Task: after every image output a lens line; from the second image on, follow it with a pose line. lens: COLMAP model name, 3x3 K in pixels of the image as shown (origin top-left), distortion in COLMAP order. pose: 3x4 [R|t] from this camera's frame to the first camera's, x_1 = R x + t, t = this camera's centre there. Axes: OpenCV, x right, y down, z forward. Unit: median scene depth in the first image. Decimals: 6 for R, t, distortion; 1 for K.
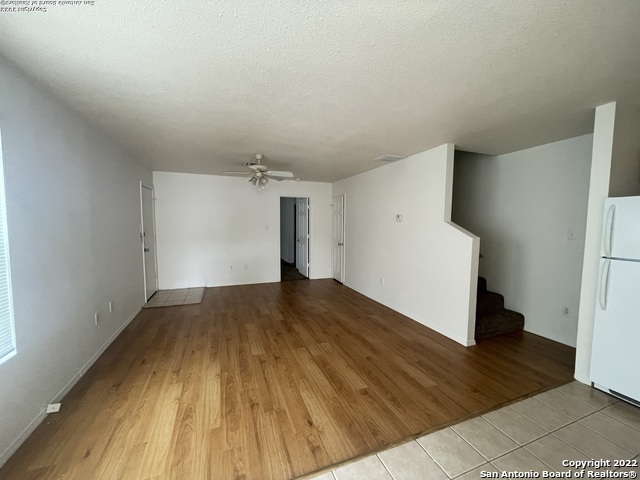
lens RADIAL K [[258.6, 0, 318.5], [0, 258.6, 241.0], [0, 0, 1]] dist [-0.001686, -0.000283]
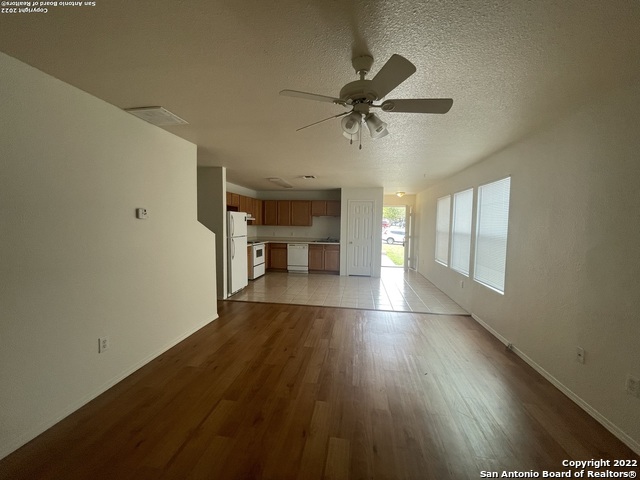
lens RADIAL K [[258.6, 0, 318.5], [0, 258.6, 241.0], [0, 0, 1]] dist [-0.001686, -0.000283]
pose [[-0.865268, -0.047257, 0.499077, -0.457700], [0.021496, 0.991134, 0.131117, -0.122270], [-0.500849, 0.124180, -0.856580, 1.672524]]
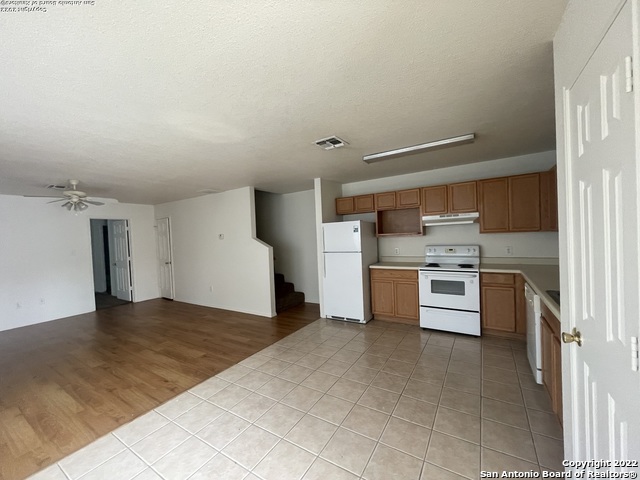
lens RADIAL K [[258.6, 0, 318.5], [0, 258.6, 241.0], [0, 0, 1]] dist [-0.001686, -0.000283]
pose [[0.798741, -0.052736, 0.599359, -0.099567], [0.091318, 0.995237, -0.034127, 0.027309], [-0.594704, 0.081991, 0.799753, -0.417619]]
